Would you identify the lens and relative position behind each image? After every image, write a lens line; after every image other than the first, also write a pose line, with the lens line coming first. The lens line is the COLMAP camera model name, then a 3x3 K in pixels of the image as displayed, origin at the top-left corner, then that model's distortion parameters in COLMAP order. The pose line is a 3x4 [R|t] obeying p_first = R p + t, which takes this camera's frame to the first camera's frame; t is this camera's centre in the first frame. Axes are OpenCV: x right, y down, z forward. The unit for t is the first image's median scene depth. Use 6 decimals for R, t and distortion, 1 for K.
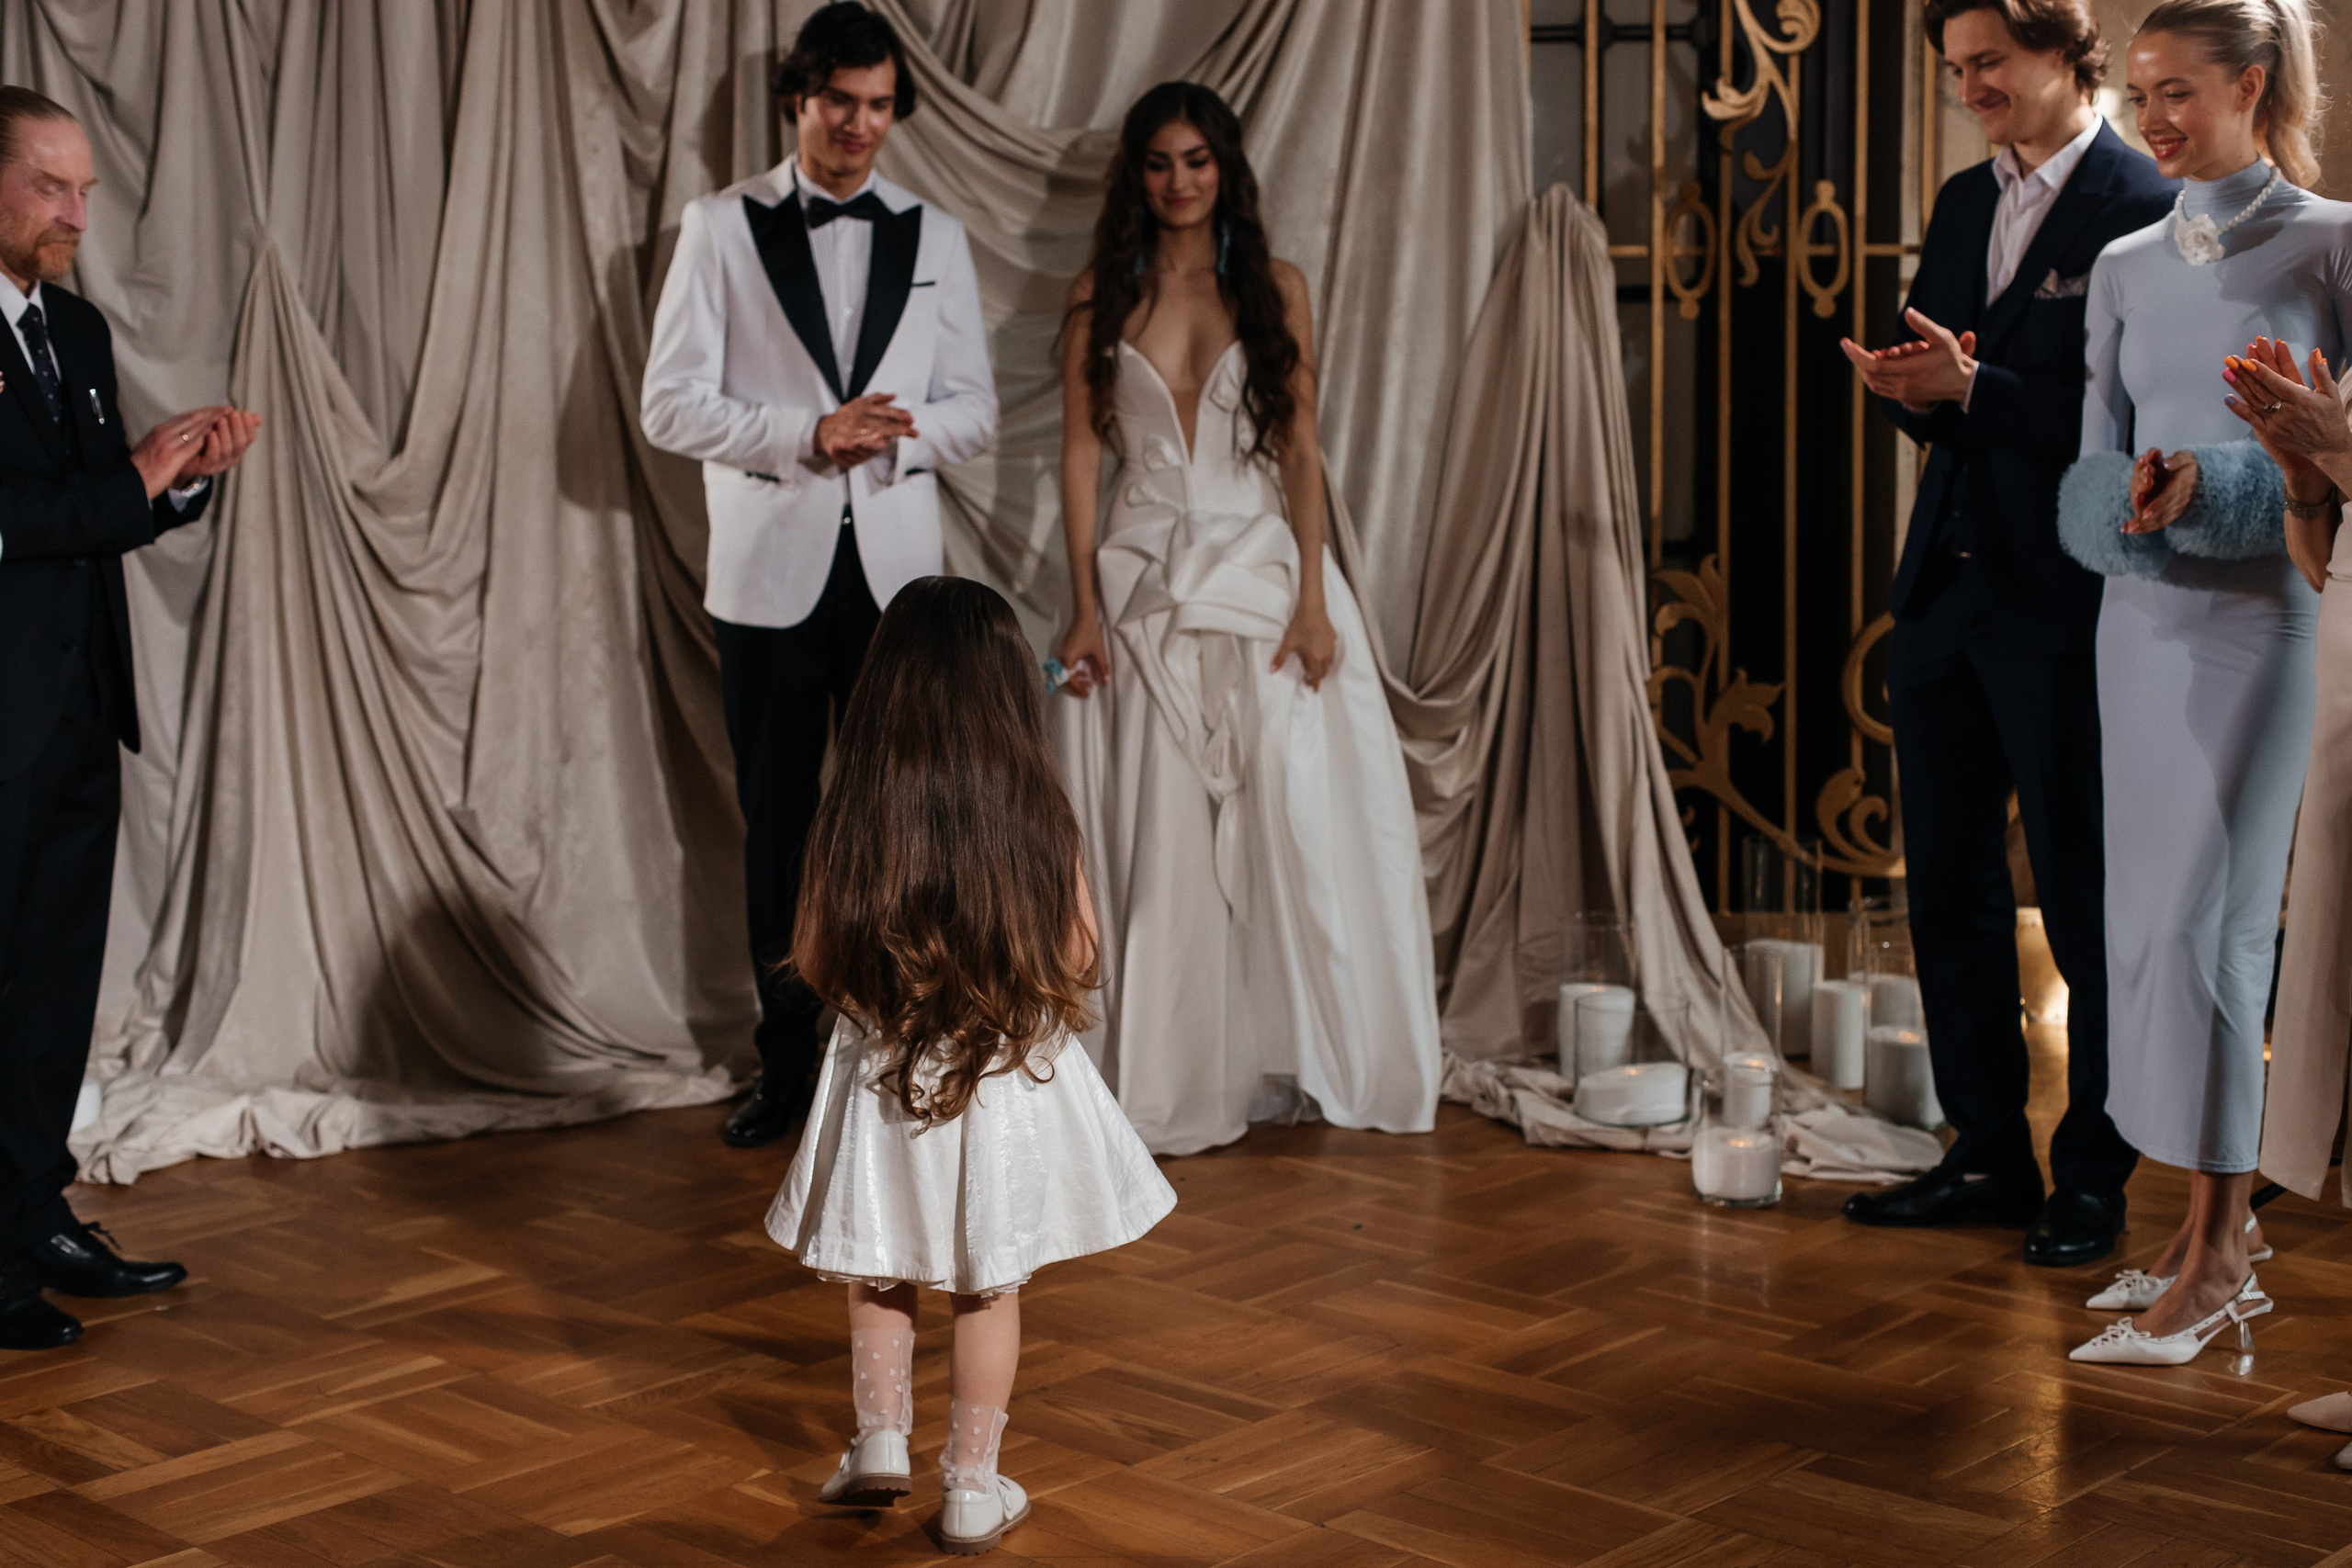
lens RADIAL K [[3205.6, 0, 1176.0], [0, 3205.6, 784.0], [0, 0, 1]] dist [0.000550, -0.081113]
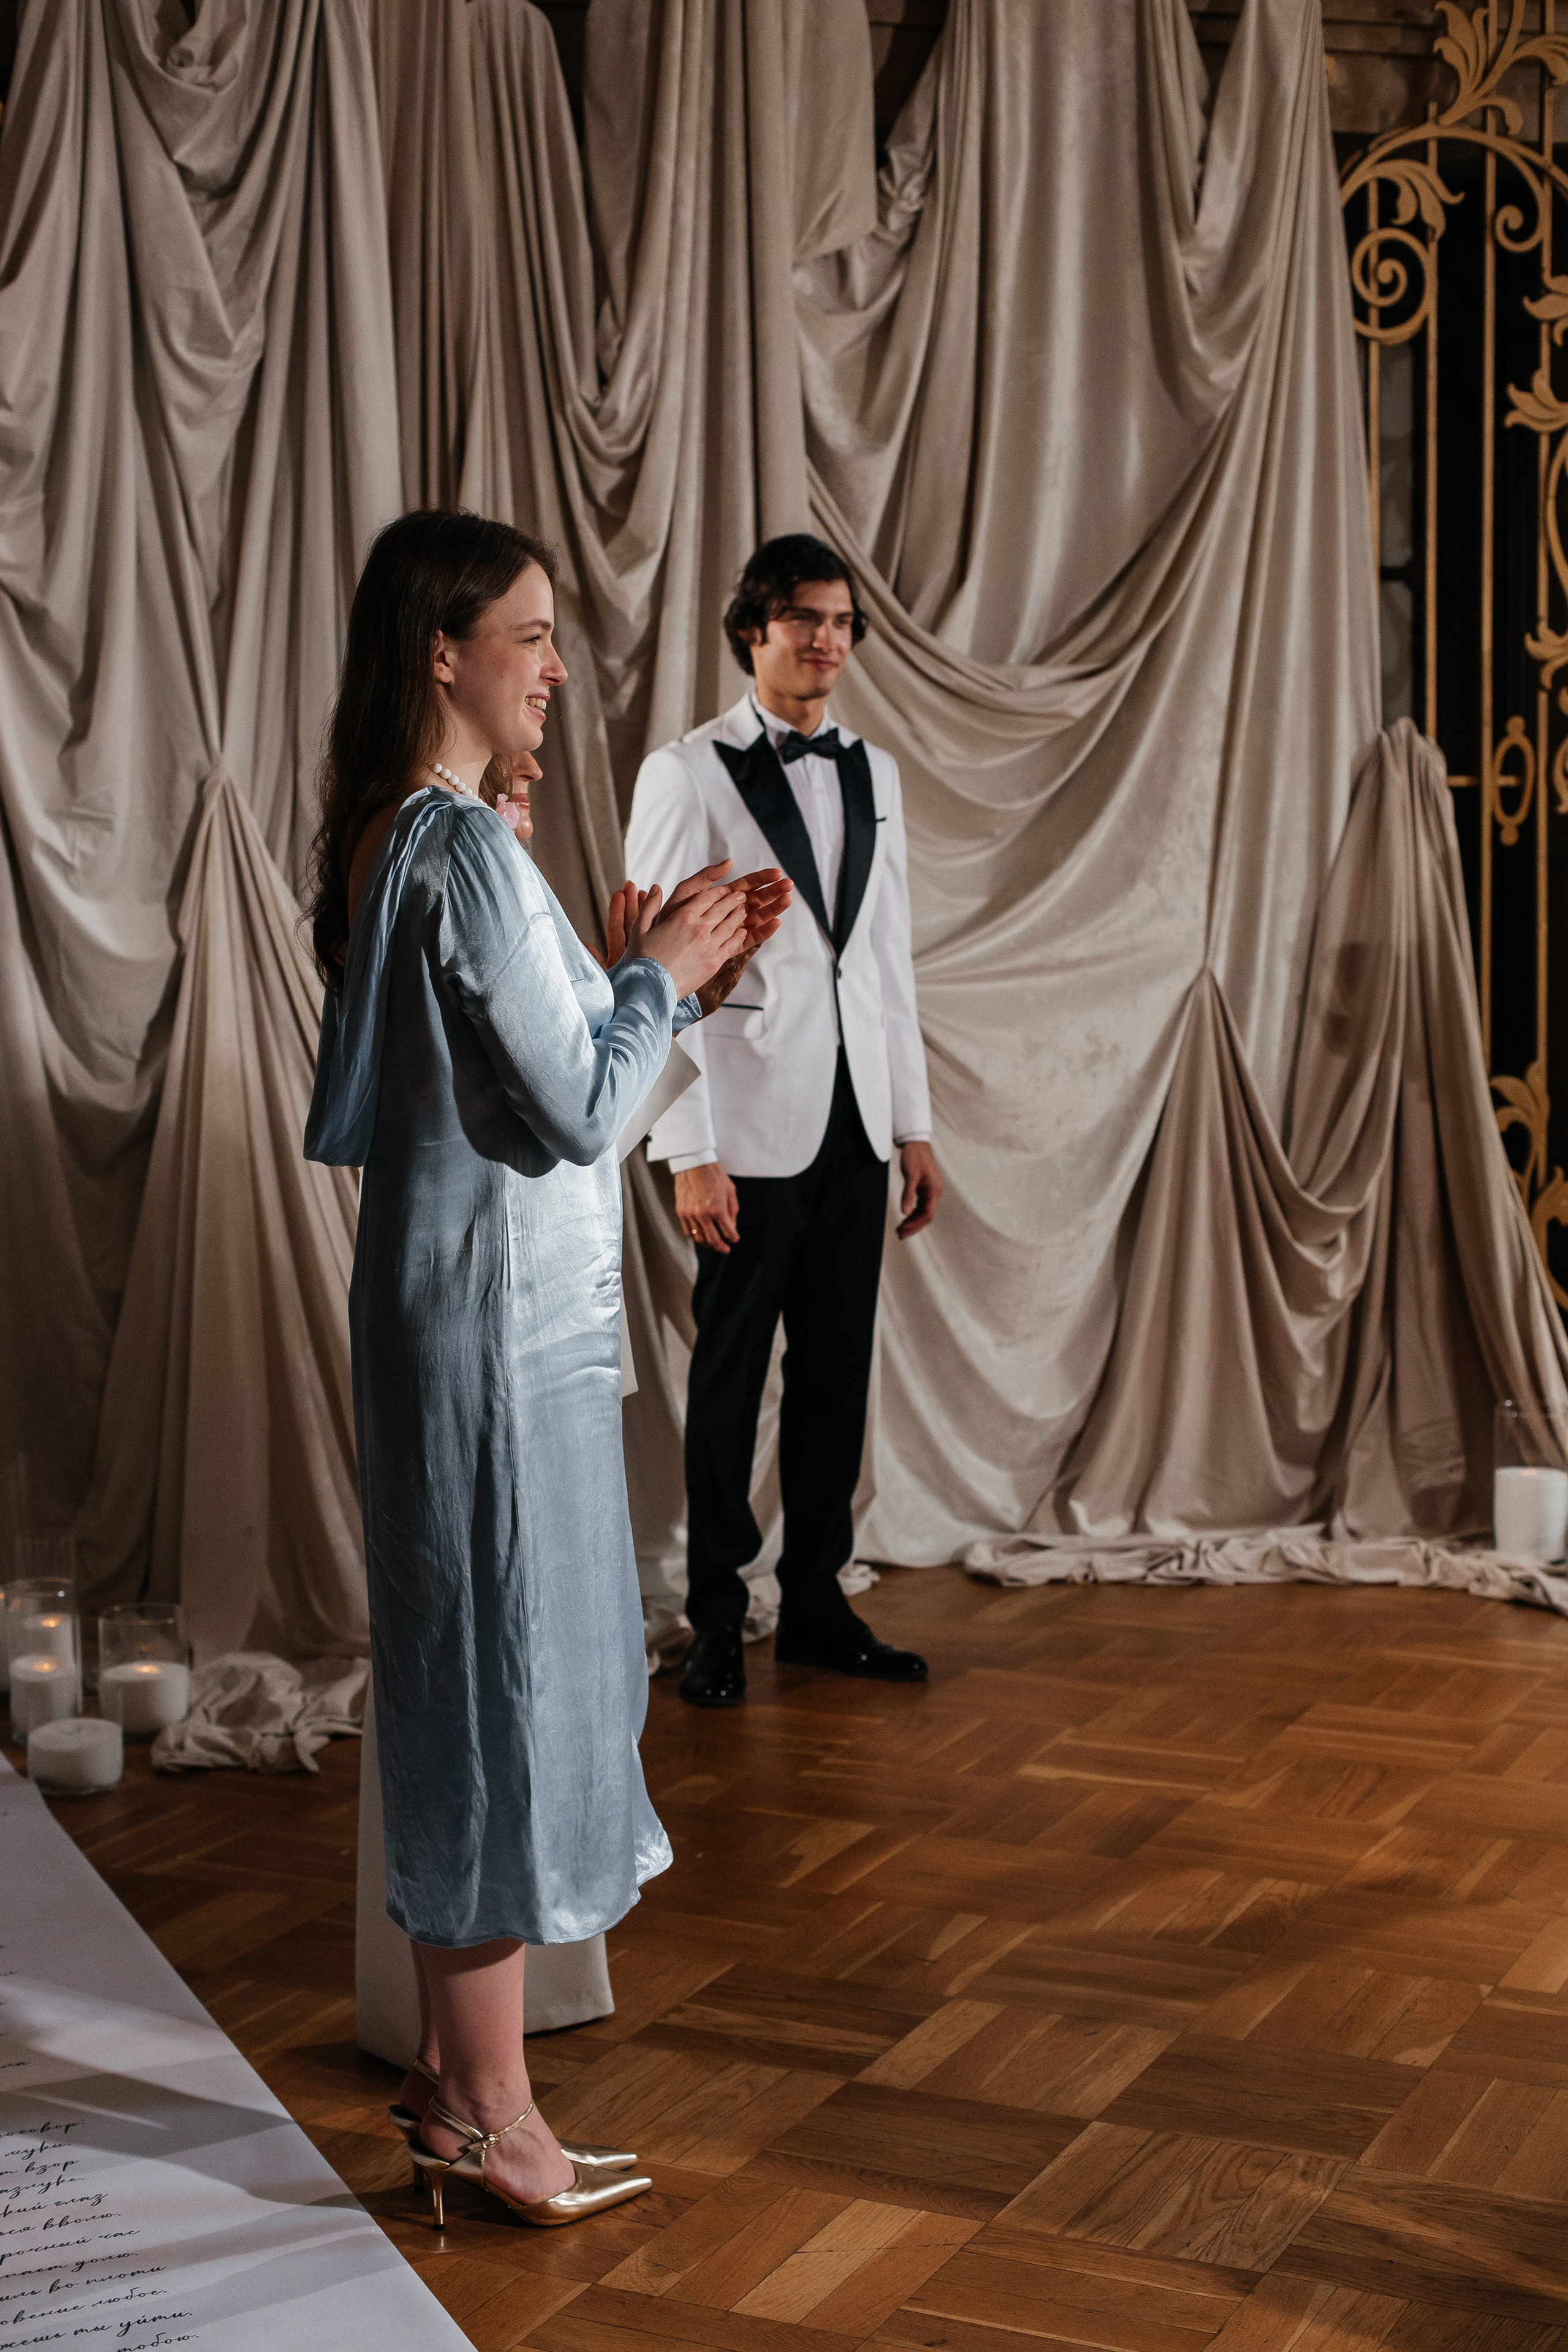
lens RADIAL K [[3205.9, 0, 774.8], [0, 3205.9, 1203.7], [0, 0, 1]] dist [0.000550, -0.081113]
pose [[0.960777, -0.037476, 0.274779, -0.390172], [0.044008, 0.998875, -0.017644, -0.017084], [-0.273809, 0.029045, 0.961345, 0.038987]]
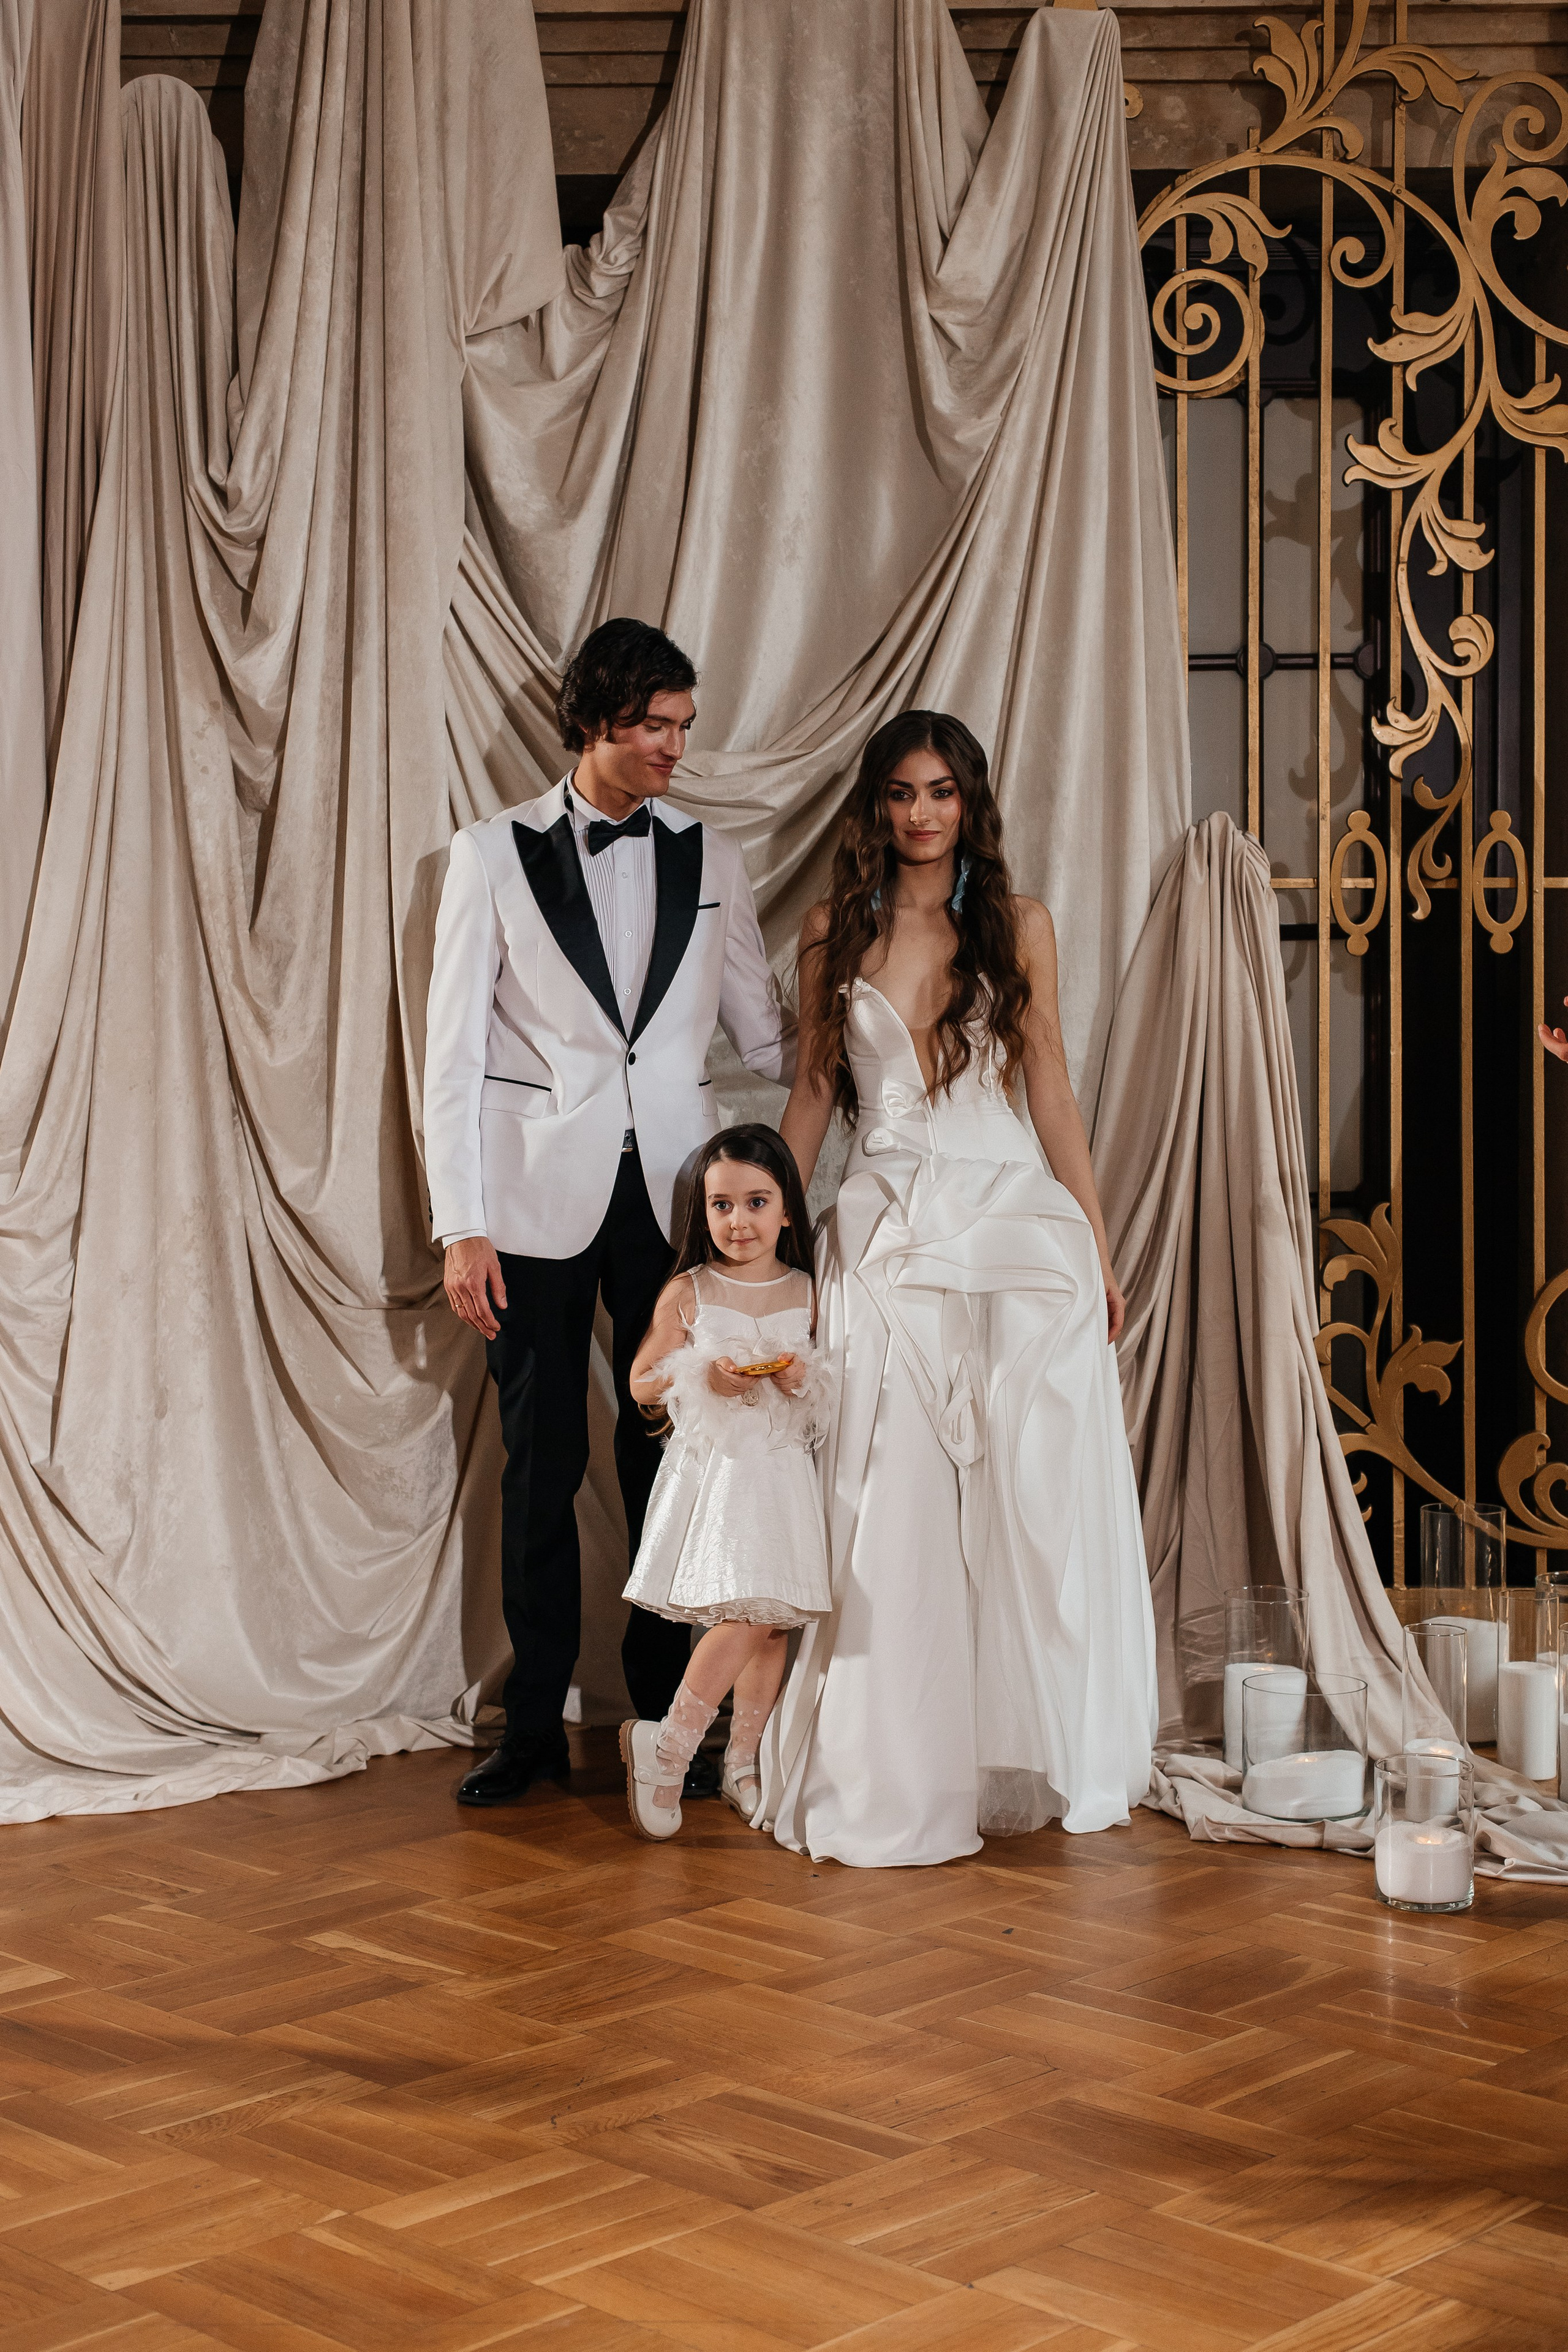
lens RADIAL K [[3205.9, 0, 774.8], [0, 3205.9, 1203.7], [0, 0, 1]] dist [0.000550, -0.081113]
pose [[0.999891, 0.005748, -0.013602, 0.001502], [-0.006802, 0.996873, -0.078728, 0.003817], [0.013107, 0.078812, 0.996803, 0.063763]]
